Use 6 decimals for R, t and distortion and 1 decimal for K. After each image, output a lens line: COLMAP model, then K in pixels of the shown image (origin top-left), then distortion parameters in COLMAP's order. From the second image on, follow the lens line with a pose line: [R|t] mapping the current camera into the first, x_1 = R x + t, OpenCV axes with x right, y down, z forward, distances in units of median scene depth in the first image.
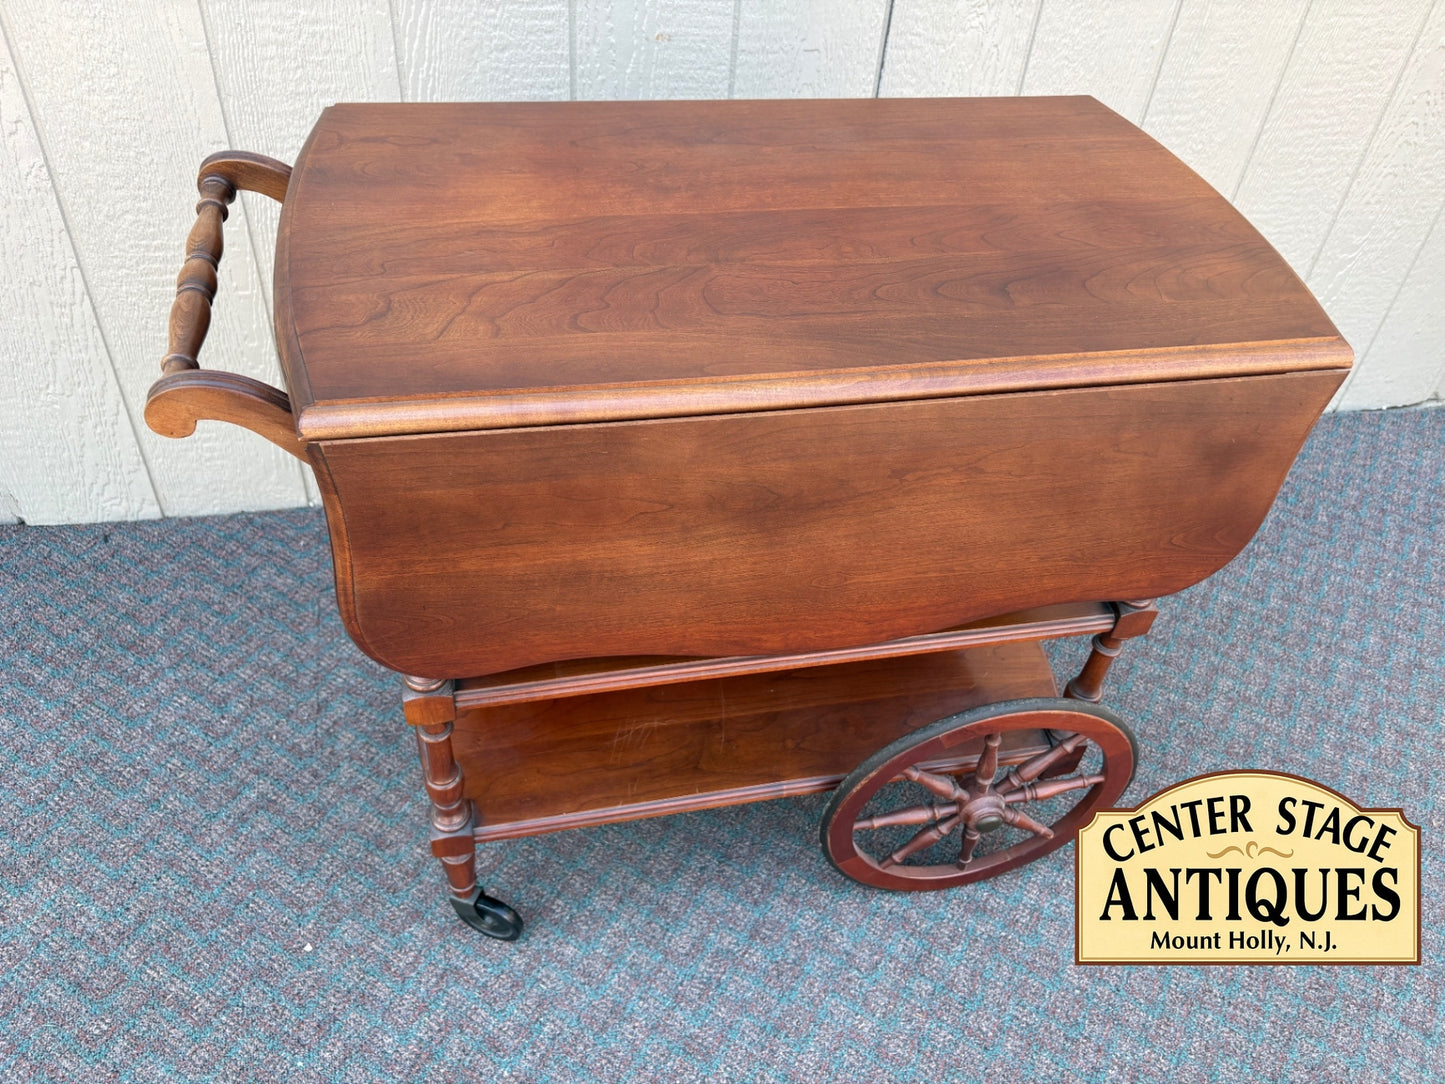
lens RADIAL K [[1105.4, 0, 723.5], [0, 1105.4, 541.1], [0, 0, 1]] dist [0.033722, -0.037685]
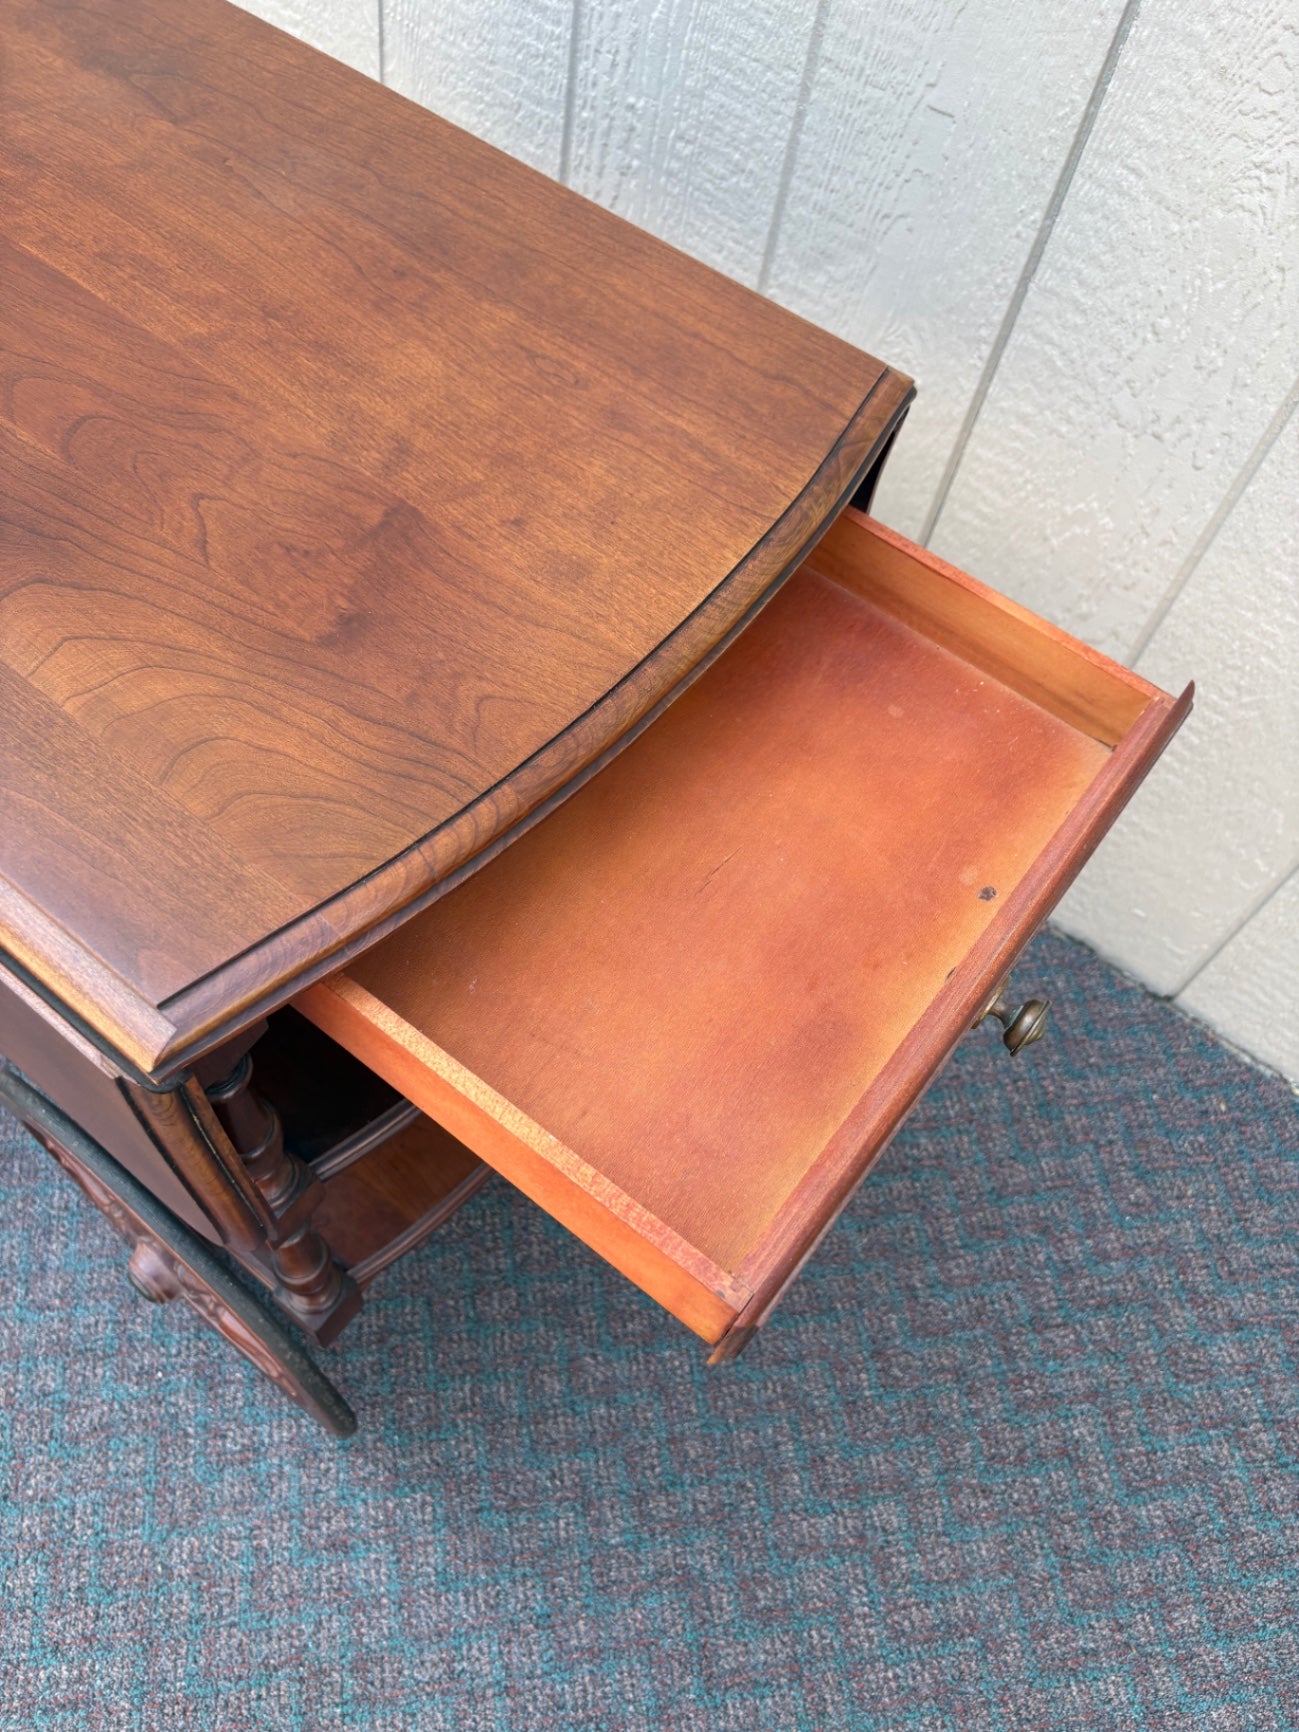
lens RADIAL K [[1325.0, 0, 643.7], [0, 1325.0, 871.9], [0, 0, 1]] dist [0.033722, -0.037685]
pose [[0.636974, 0.640410, -0.429115, 0.564335], [-0.560676, 0.766901, 0.312259, -0.319155], [0.529062, 0.041693, 0.847558, 0.447025]]
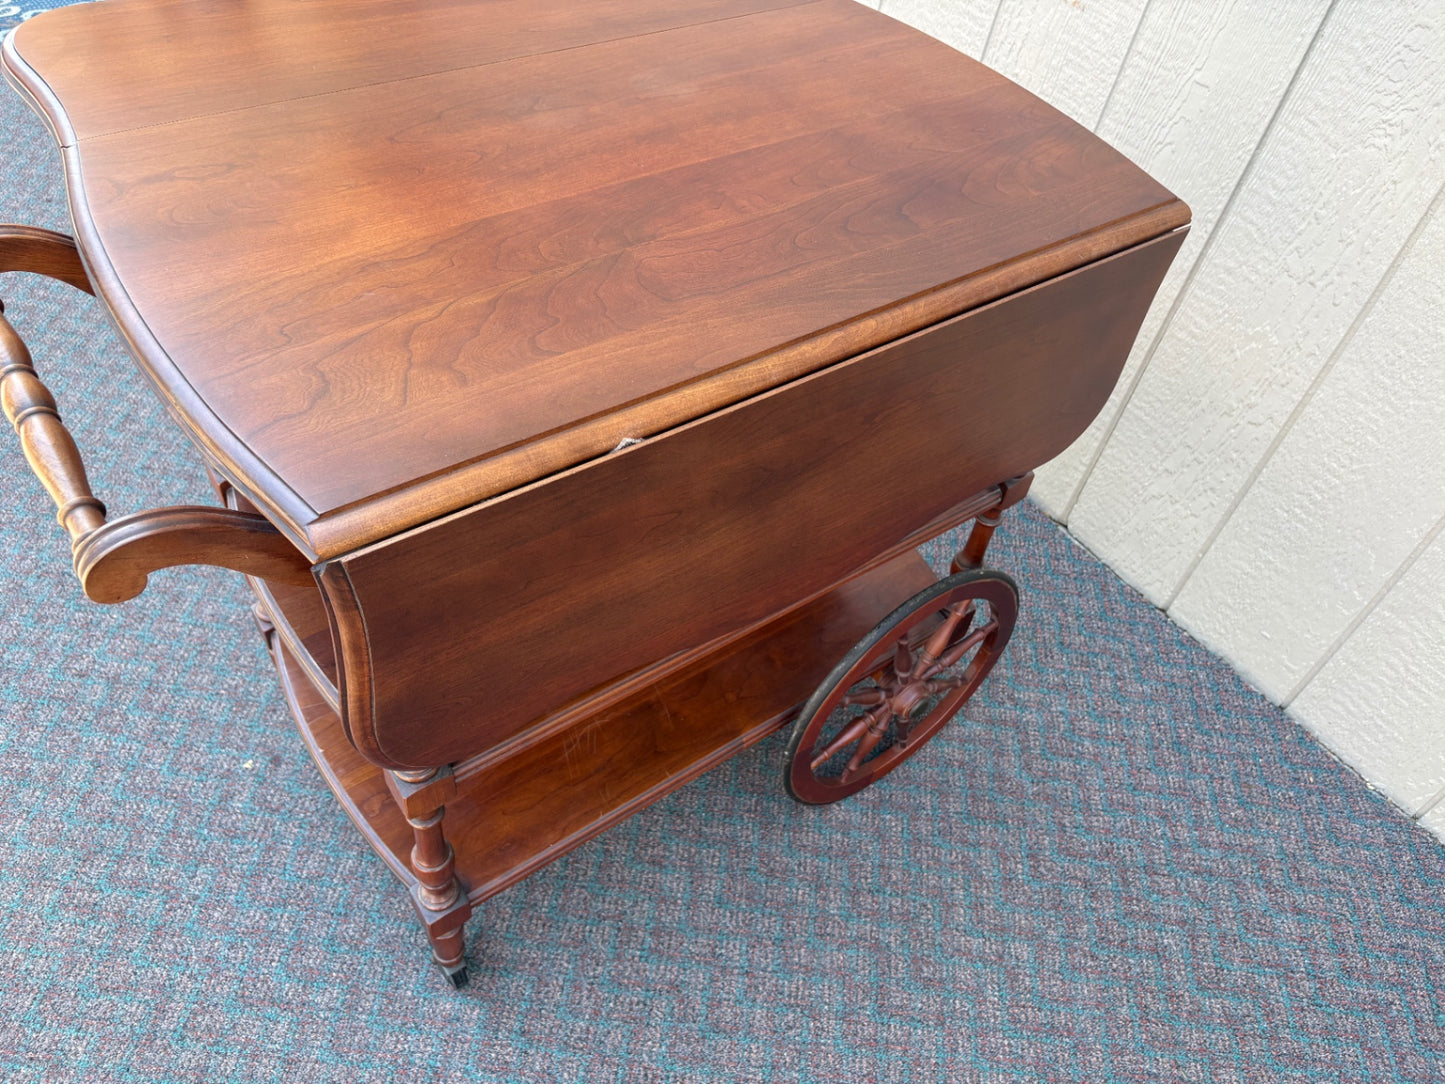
lens RADIAL K [[1105.4, 0, 726.8], [0, 1105.4, 545.0], [0, 0, 1]] dist [0.033722, -0.037685]
pose [[0.421073, 0.641002, -0.641727, 0.853851], [-0.683508, 0.689336, 0.240070, -0.147077], [0.596251, 0.337539, 0.728391, 0.246026]]
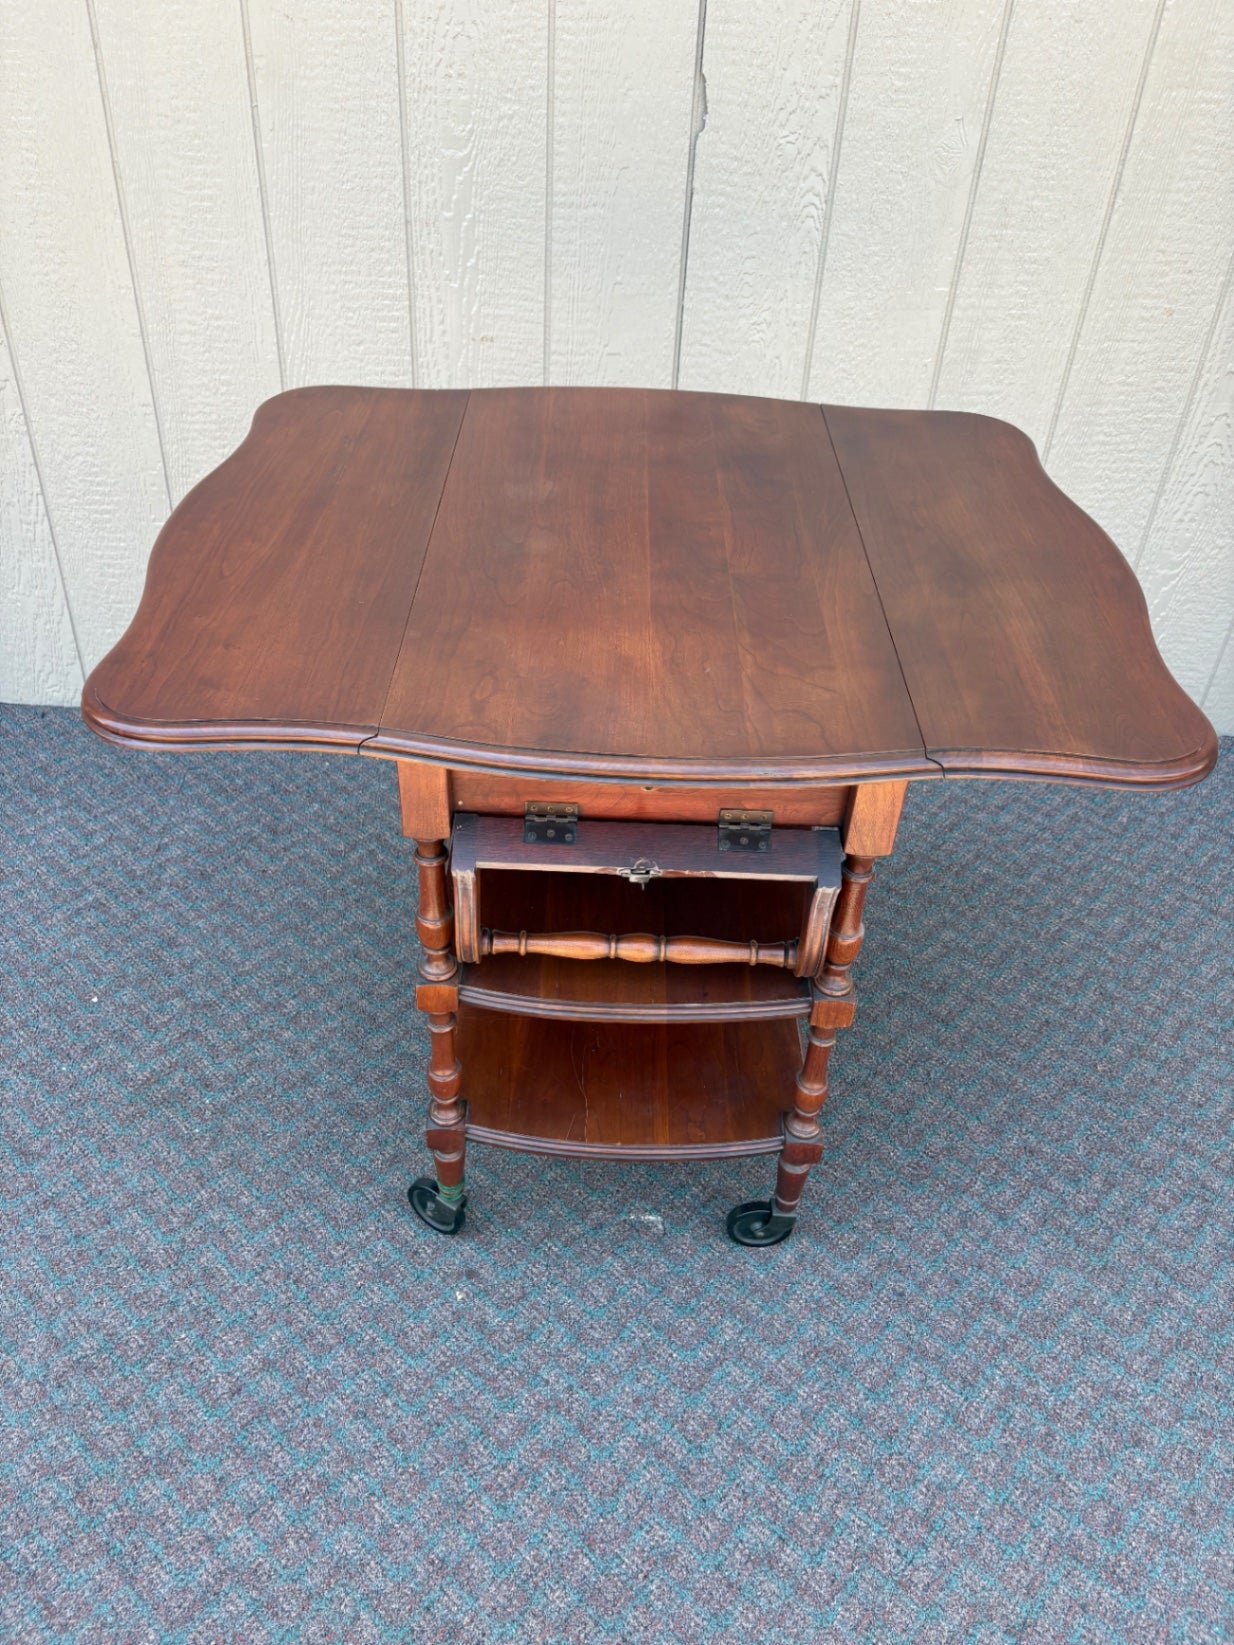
lens RADIAL K [[1258.4, 0, 606.8], [0, 1258.4, 816.9], [0, 0, 1]] dist [0.033722, -0.037685]
pose [[0.975453, 0.100138, -0.196124, 0.444227], [-0.120364, 0.988264, -0.094056, 0.210800], [0.184404, 0.115353, 0.976058, -0.324335]]
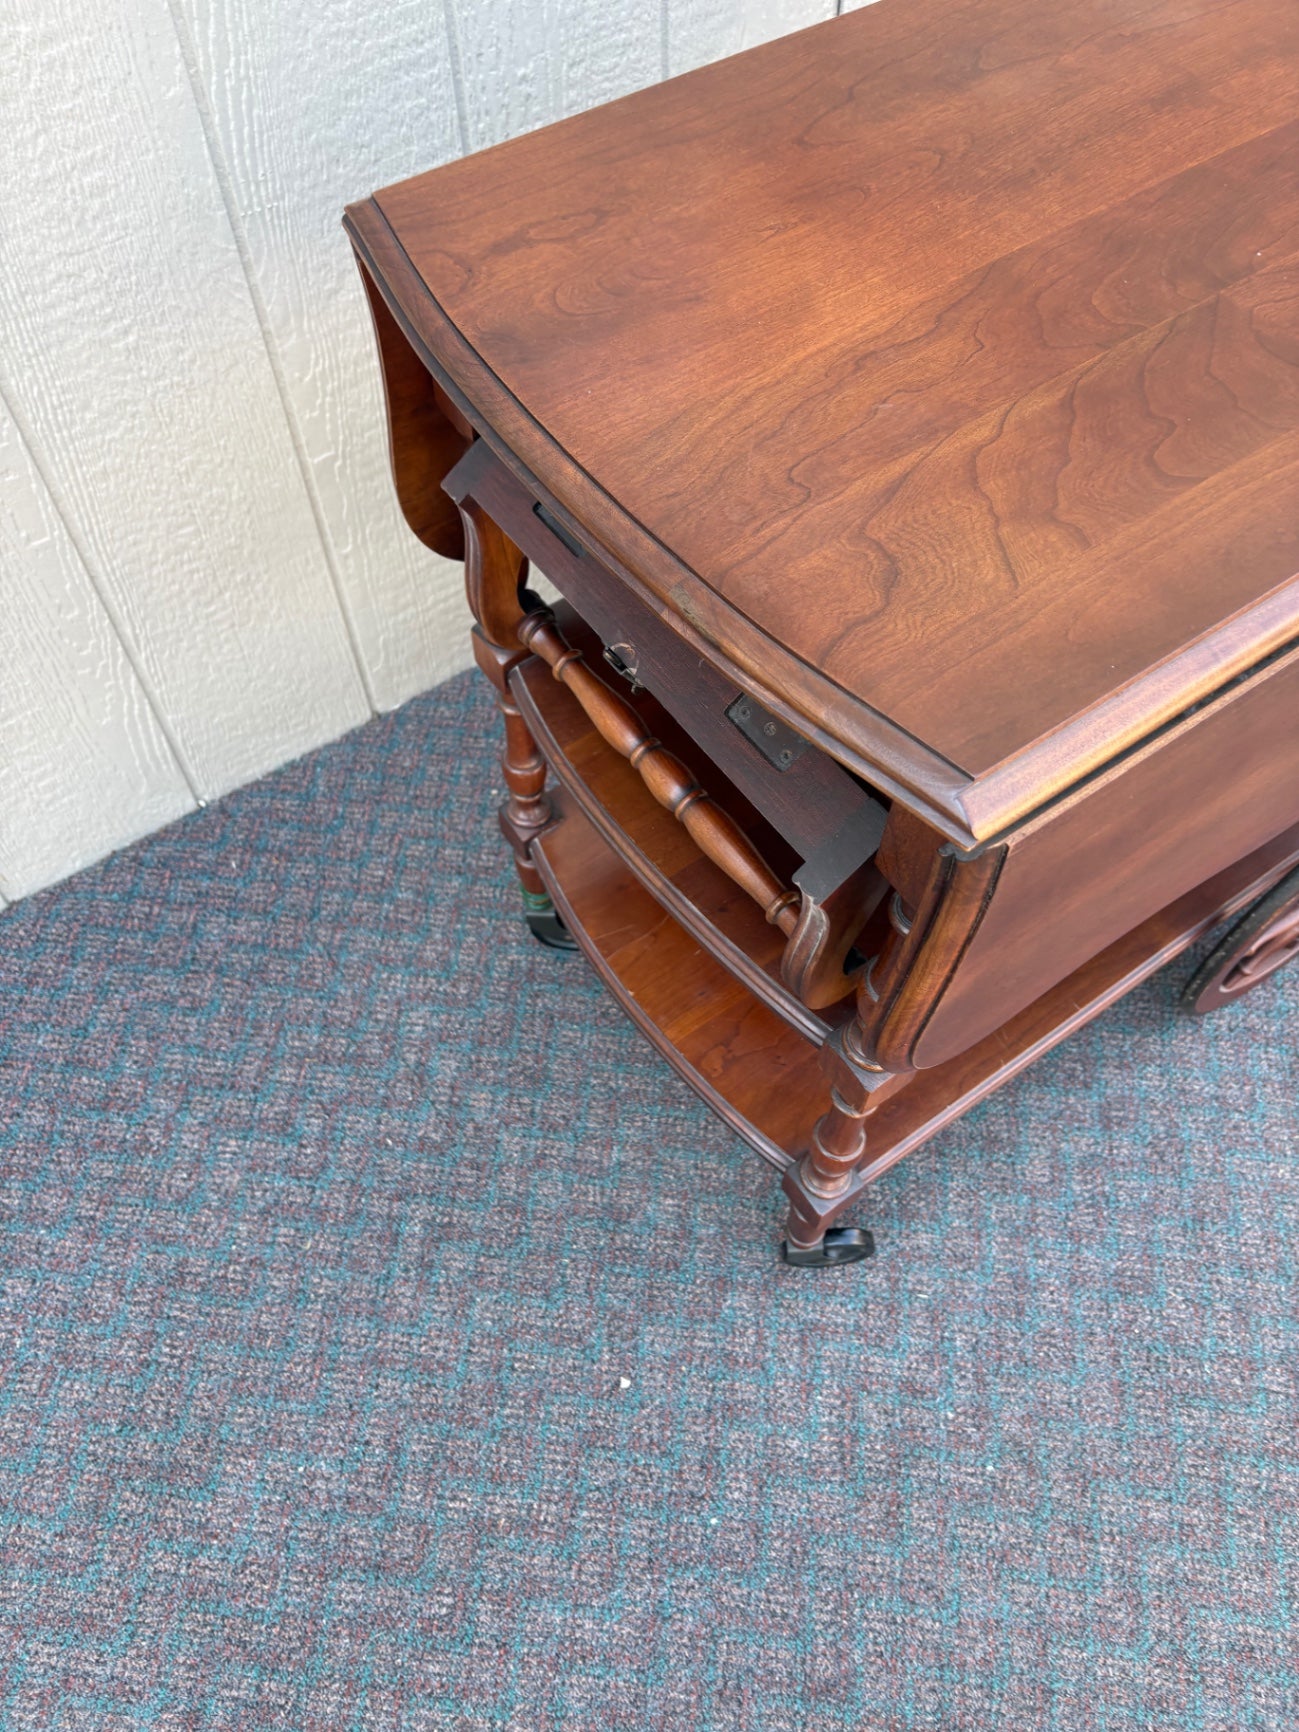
lens RADIAL K [[1325.0, 0, 635.6], [0, 1325.0, 876.5], [0, 0, 1]] dist [0.033722, -0.037685]
pose [[0.916903, -0.371649, 0.145486, -0.350135], [0.322570, 0.904732, 0.278226, -0.177143], [-0.235028, -0.208176, 0.949434, 0.209740]]
